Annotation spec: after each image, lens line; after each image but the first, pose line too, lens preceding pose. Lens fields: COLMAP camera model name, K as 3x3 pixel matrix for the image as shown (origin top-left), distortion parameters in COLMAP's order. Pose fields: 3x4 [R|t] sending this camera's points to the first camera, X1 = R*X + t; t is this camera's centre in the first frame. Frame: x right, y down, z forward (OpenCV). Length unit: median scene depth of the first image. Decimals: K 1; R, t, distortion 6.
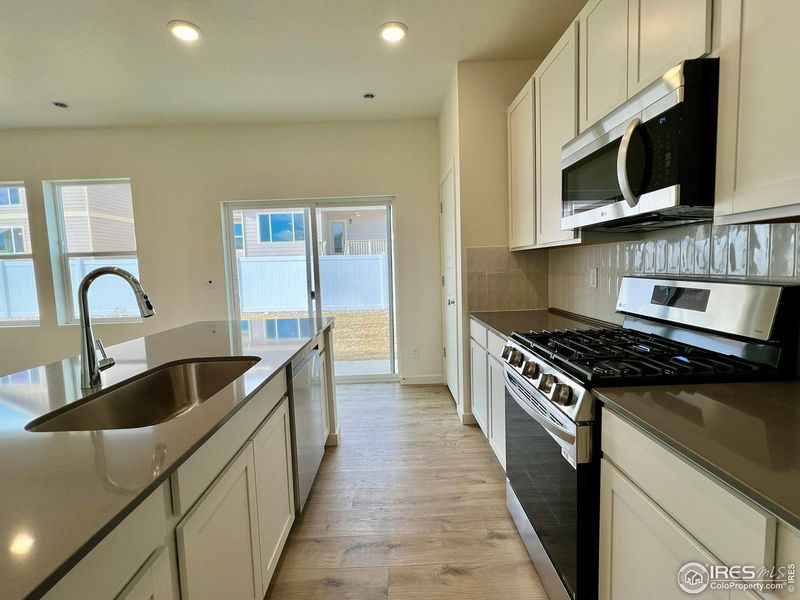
lens RADIAL K [[379.4, 0, 400.0], [0, 379.4, 300.0], [0, 0, 1]] dist [0.000774, 0.000125]
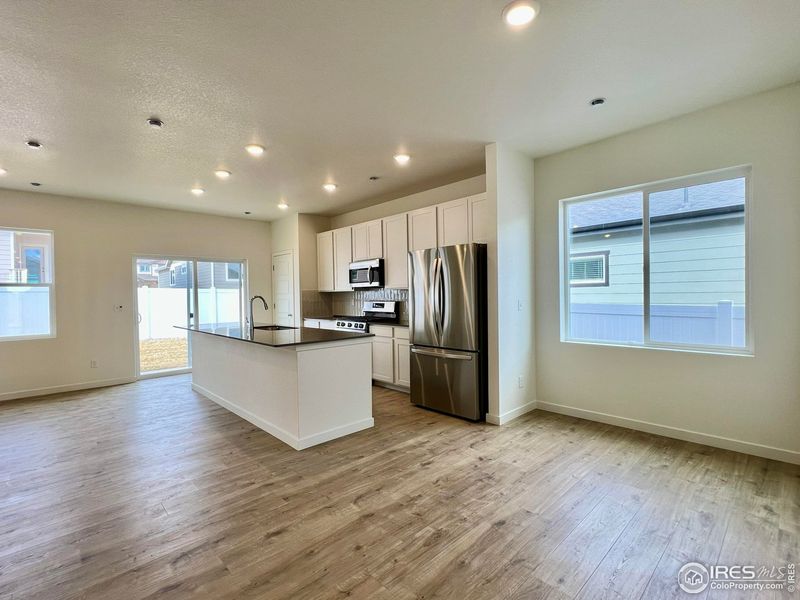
lens RADIAL K [[375.2, 0, 400.3], [0, 375.2, 312.6], [0, 0, 1]] dist [-0.002854, -0.000370]
pose [[0.739884, -0.013279, 0.672604, -1.099660], [0.053764, 0.997774, -0.039443, 0.145479], [-0.670583, 0.065345, 0.738951, -1.296291]]
